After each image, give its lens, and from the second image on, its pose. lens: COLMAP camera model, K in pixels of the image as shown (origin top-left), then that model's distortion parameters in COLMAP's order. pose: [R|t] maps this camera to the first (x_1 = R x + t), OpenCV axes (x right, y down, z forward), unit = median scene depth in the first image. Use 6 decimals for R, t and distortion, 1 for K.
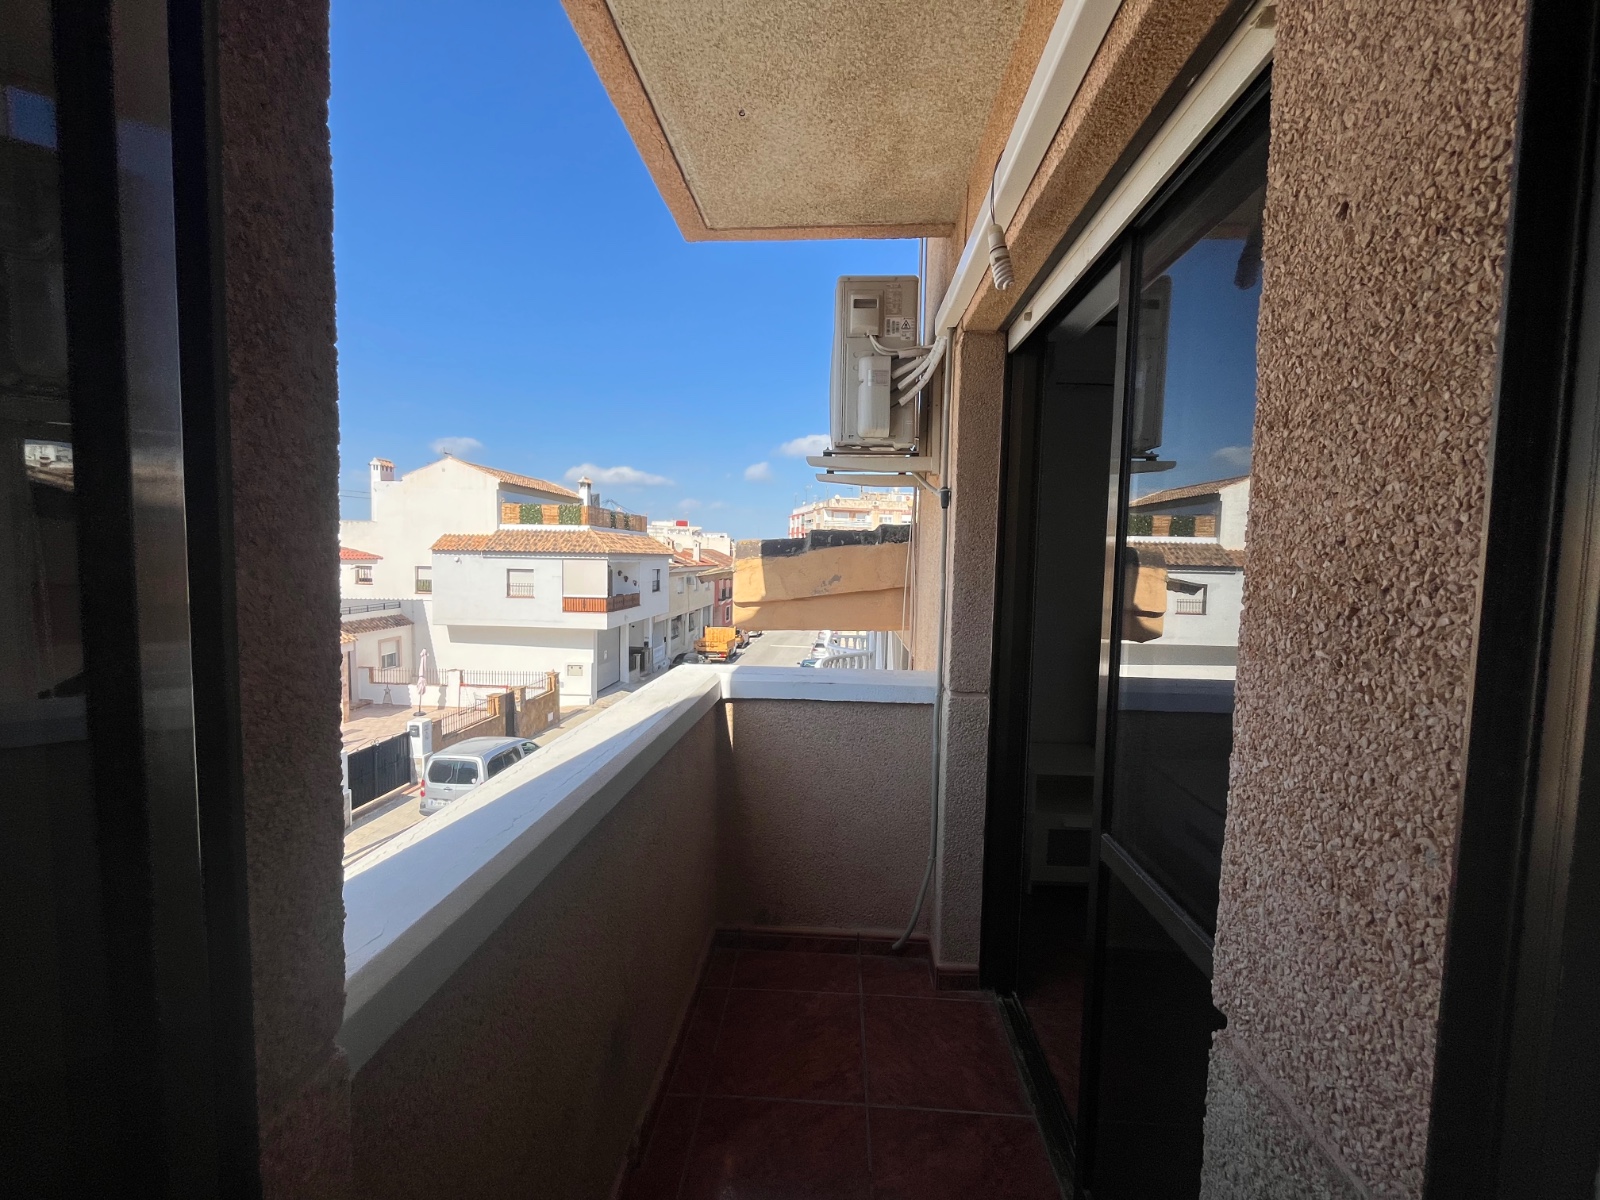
lens RADIAL K [[654.7, 0, 796.2], [0, 654.7, 599.1], [0, 0, 1]] dist [-0.001863, 0.001400]
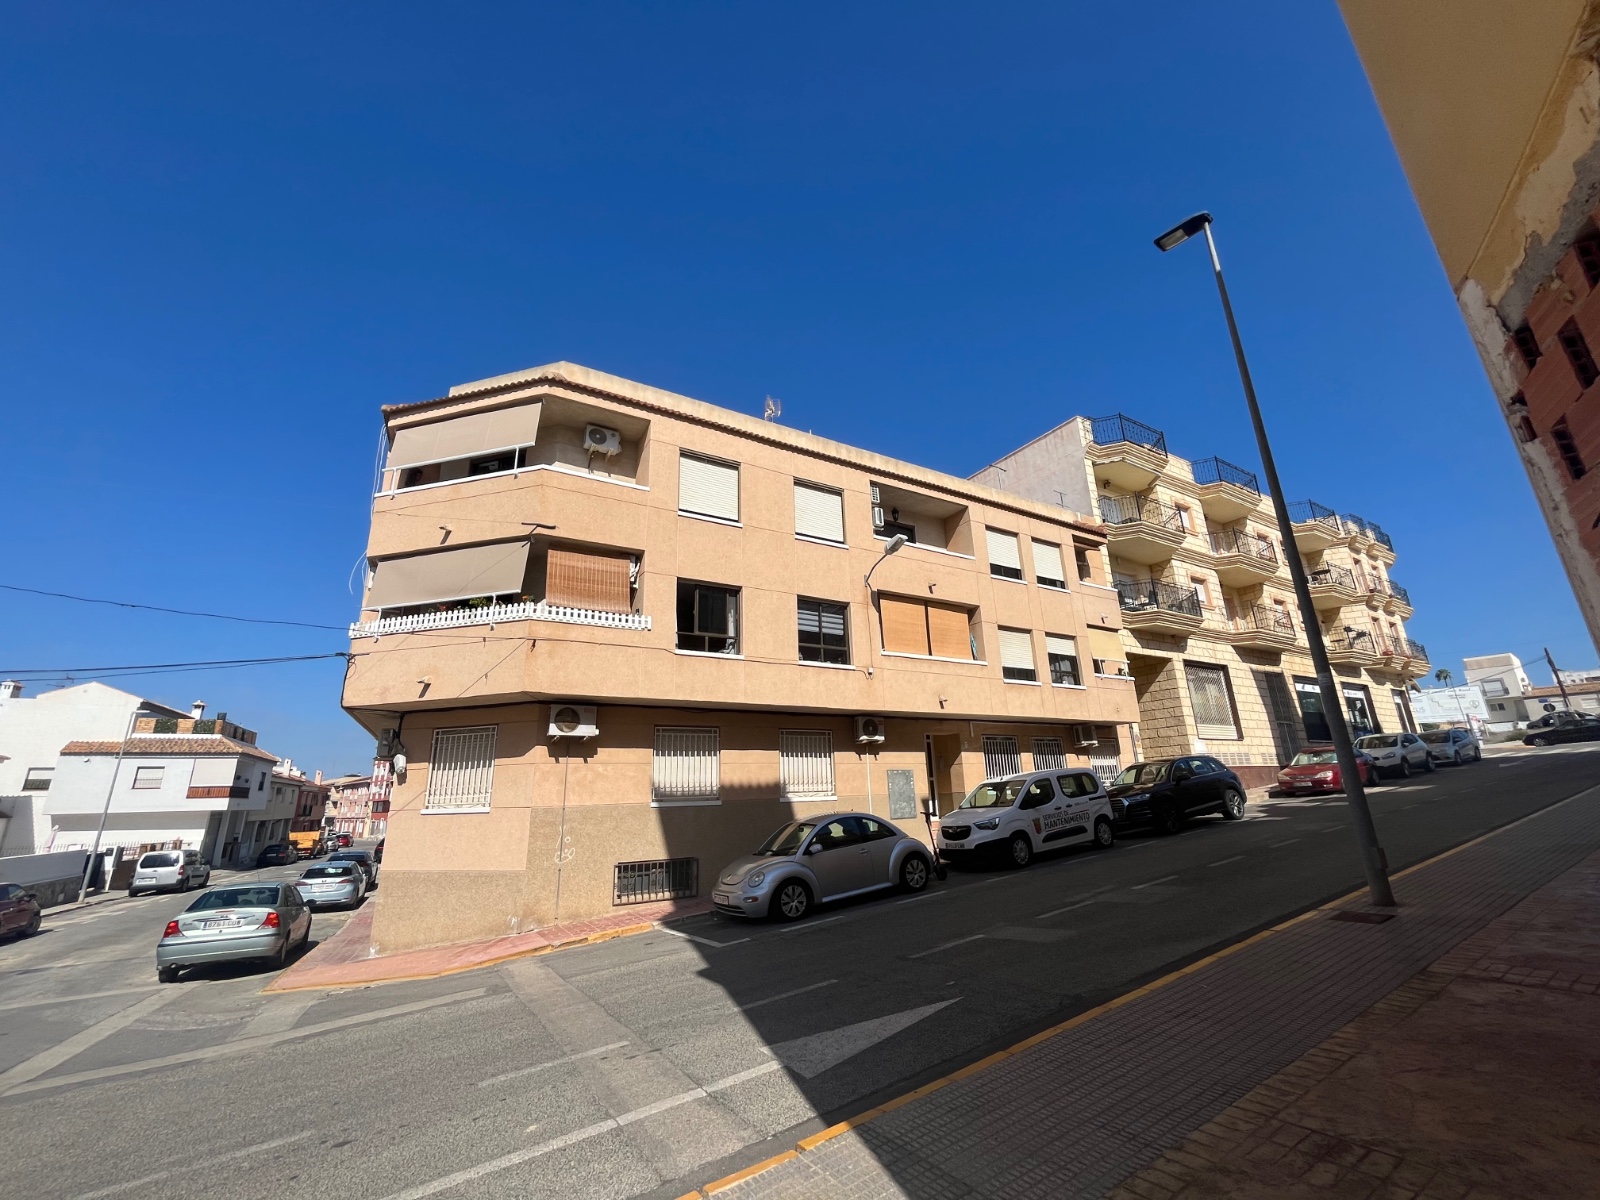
lens RADIAL K [[644.7, 0, 795.8], [0, 644.7, 596.8], [0, 0, 1]] dist [-0.000790, -0.000045]
pose [[0.848610, 0.112369, 0.516946, -0.021735], [0.078478, 0.939628, -0.333077, 0.165036], [-0.523165, 0.323221, 0.788560, -0.818481]]
